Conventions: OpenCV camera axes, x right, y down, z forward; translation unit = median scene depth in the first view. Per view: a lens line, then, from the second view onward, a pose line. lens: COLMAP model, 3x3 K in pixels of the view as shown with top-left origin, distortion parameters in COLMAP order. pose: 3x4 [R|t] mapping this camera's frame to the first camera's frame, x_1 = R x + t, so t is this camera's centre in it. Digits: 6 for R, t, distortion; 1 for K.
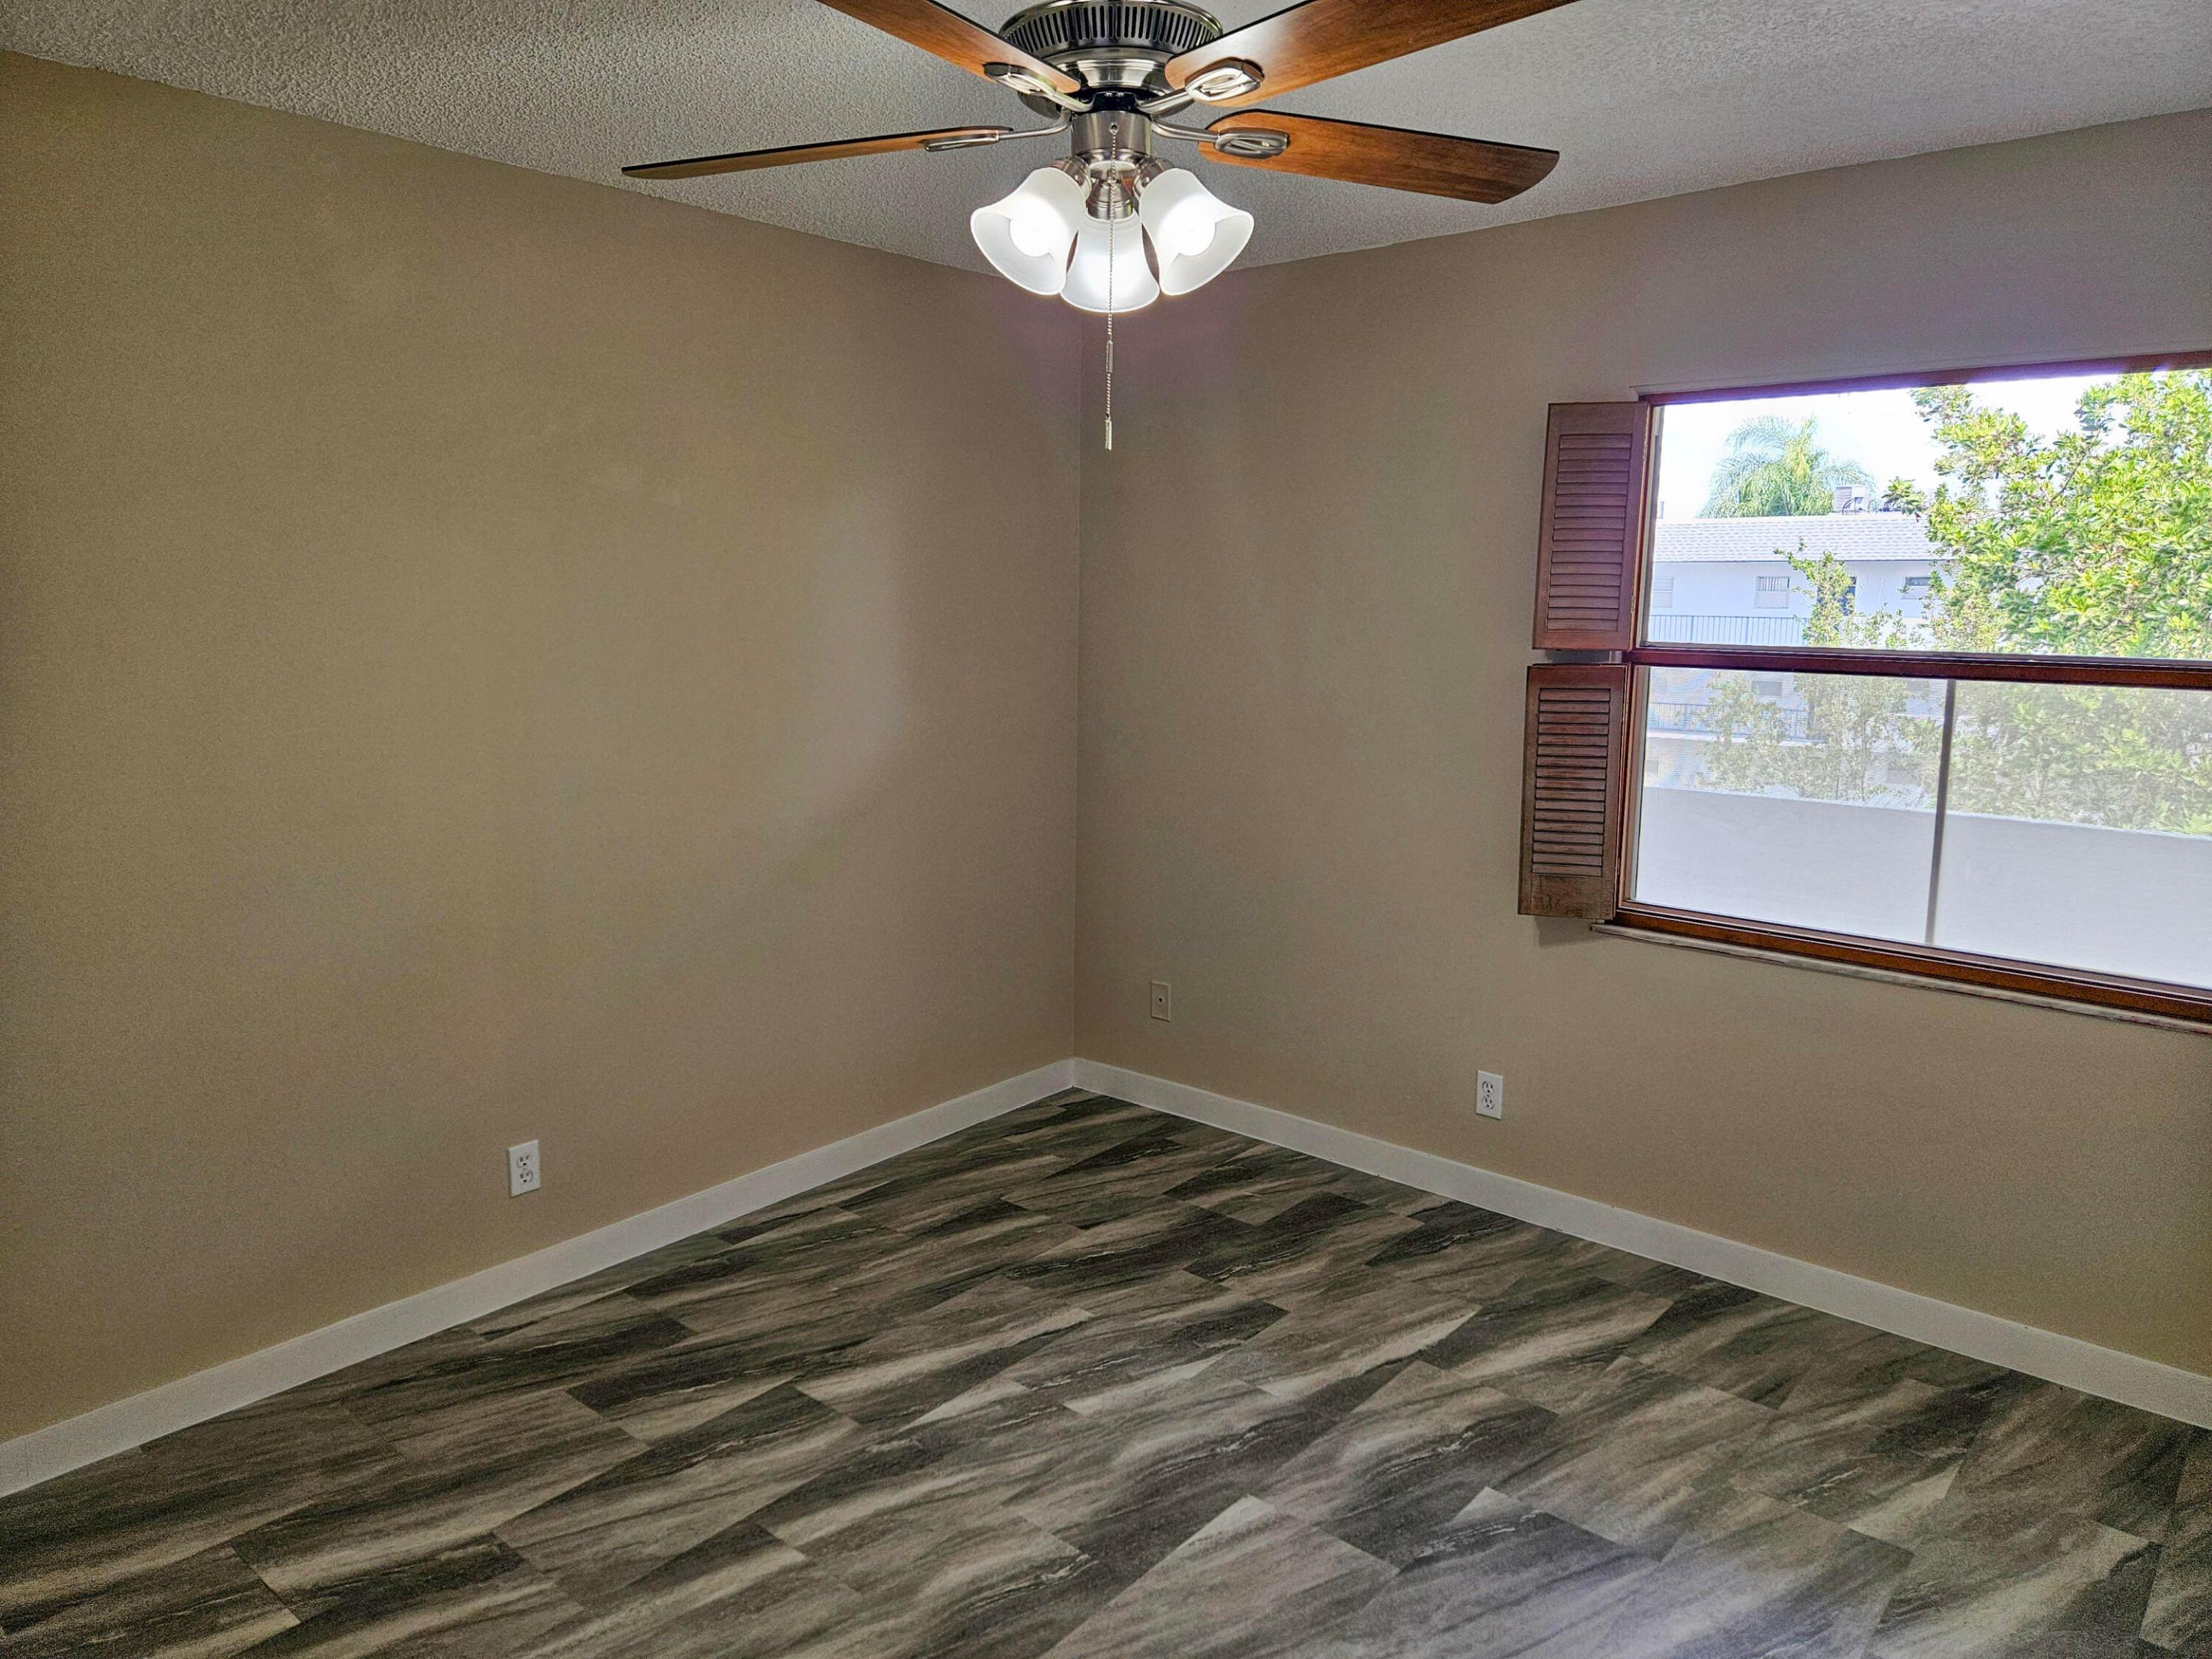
lens RADIAL K [[1410.7, 0, 1114.2], [0, 1410.7, 820.7], [0, 0, 1]] dist [0.072054, -0.056562]
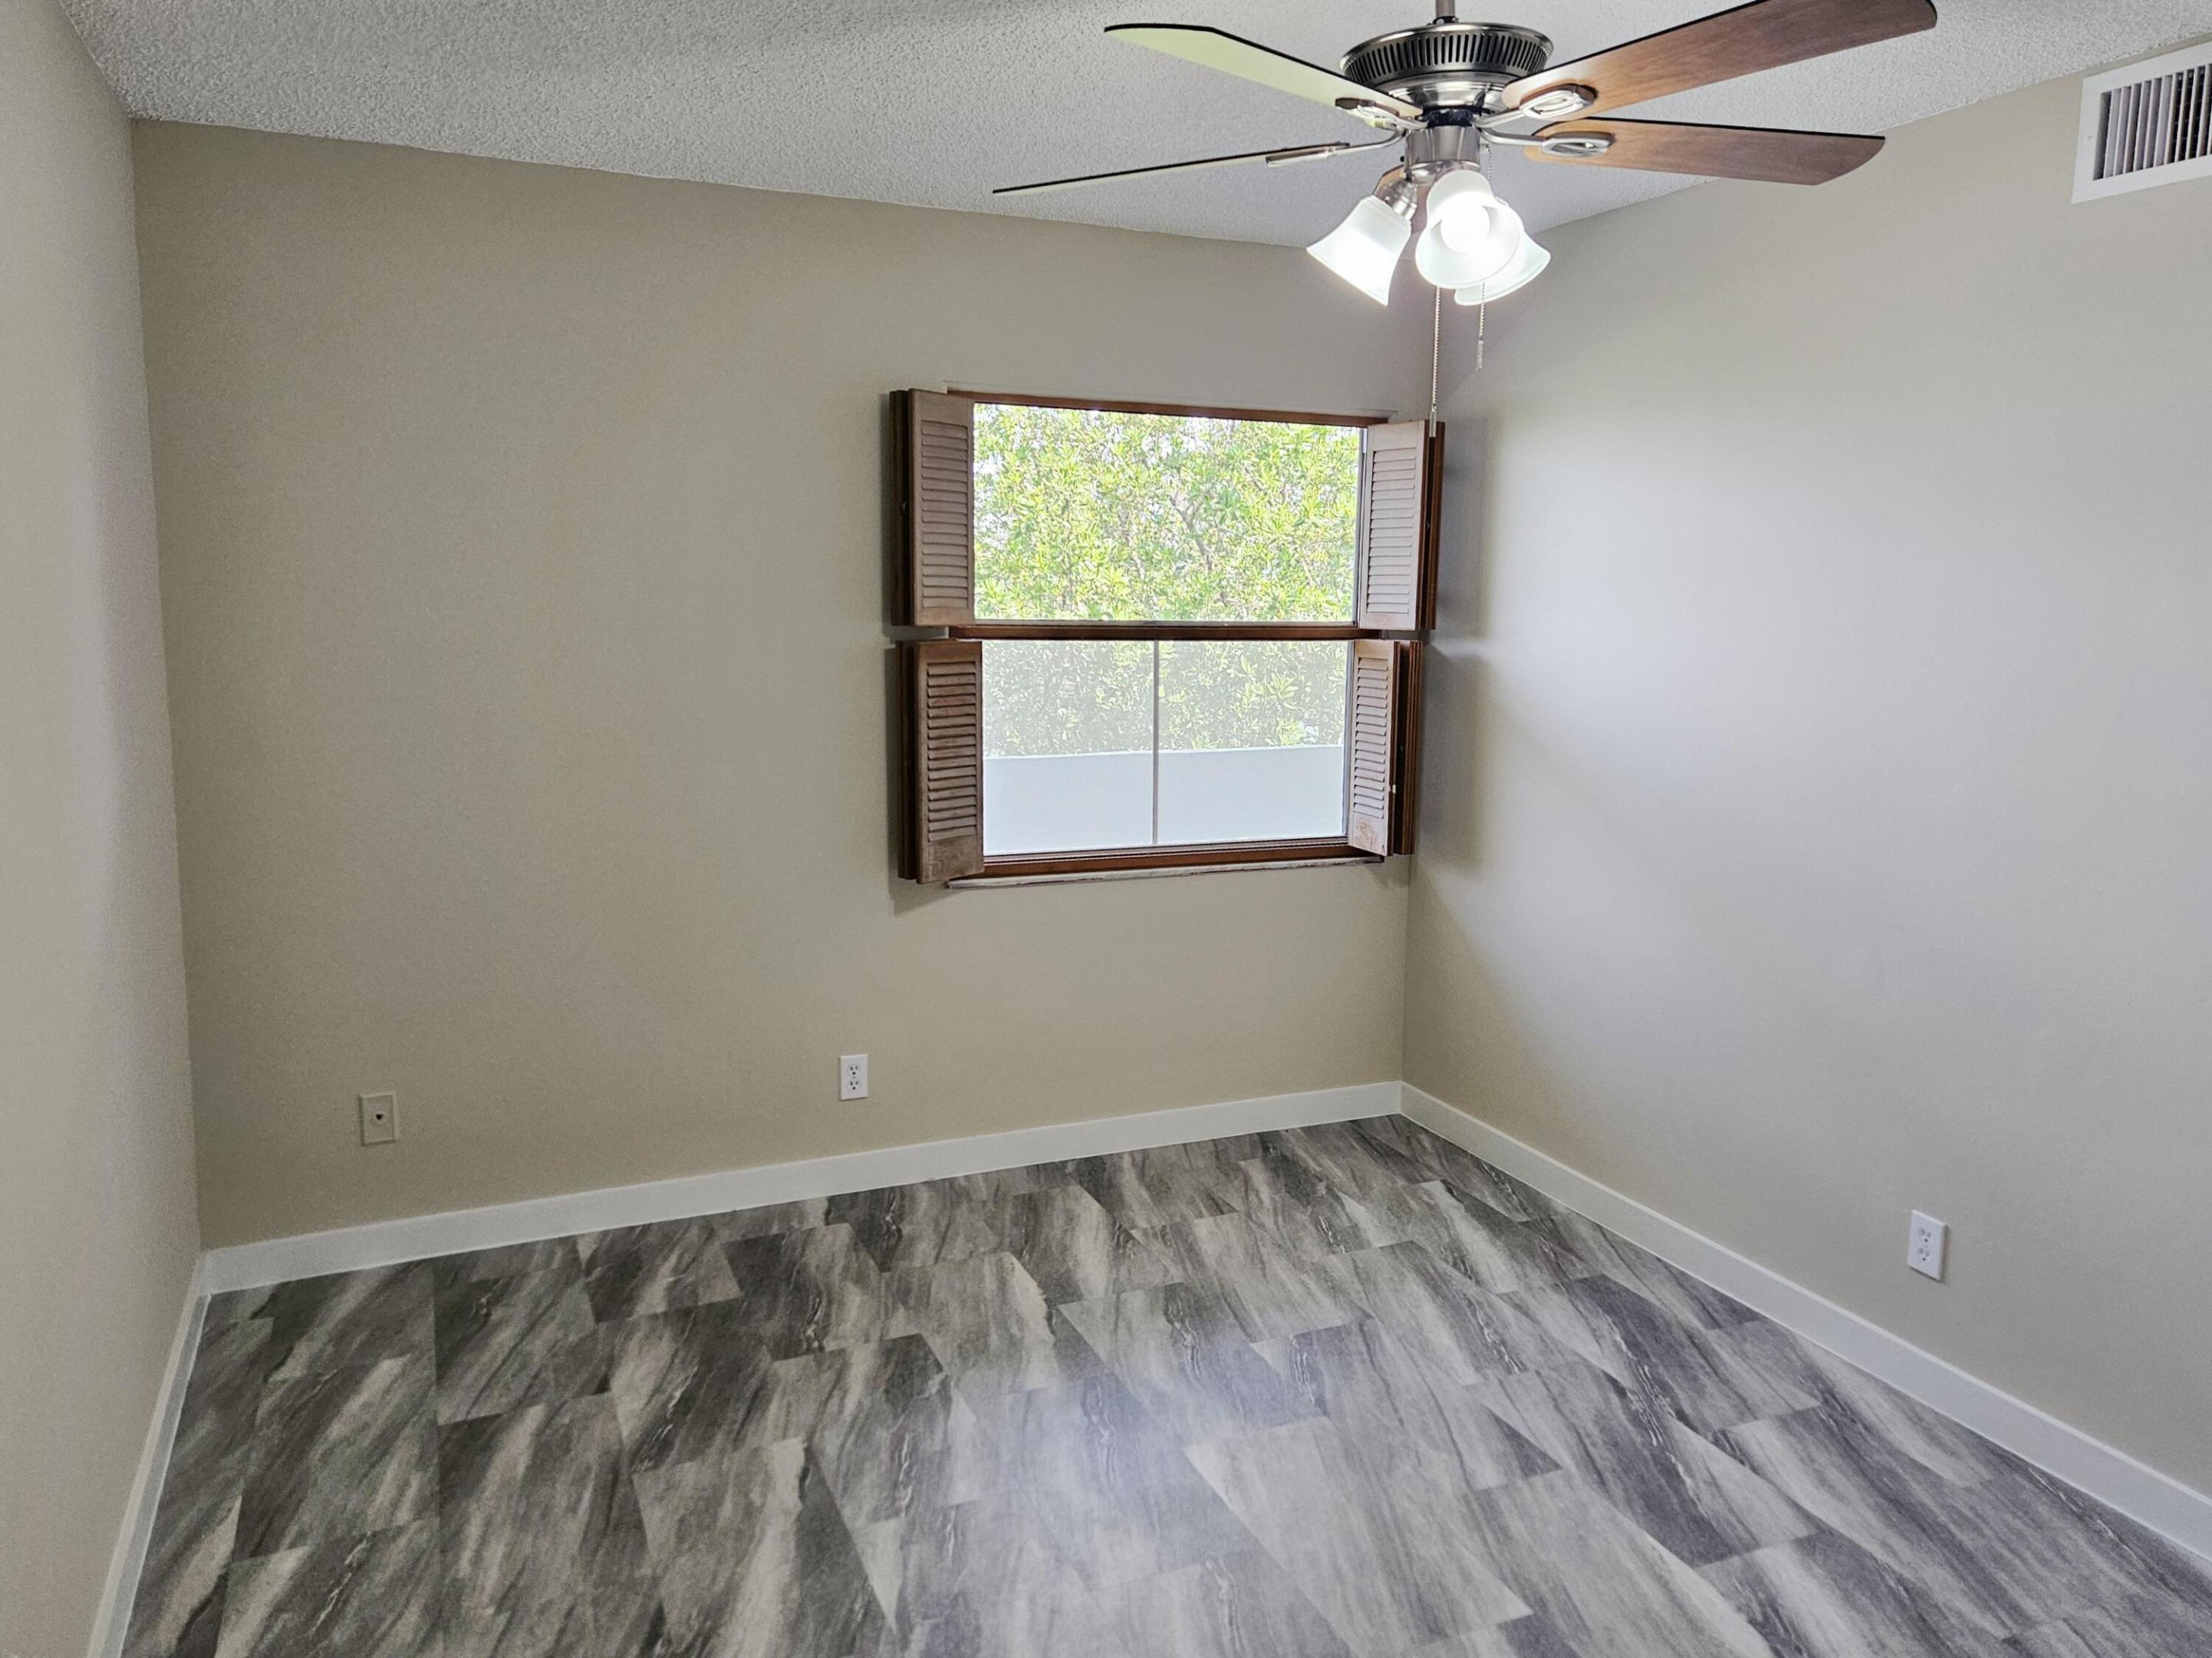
lens RADIAL K [[1473.6, 0, 1106.0], [0, 1473.6, 829.0], [0, 0, 1]] dist [0.079444, -0.064647]
pose [[0.483502, -0.145356, 0.863190, -0.586581], [0.141532, 0.986123, 0.086780, -0.048965], [-0.863826, 0.080211, 0.497365, 0.359171]]
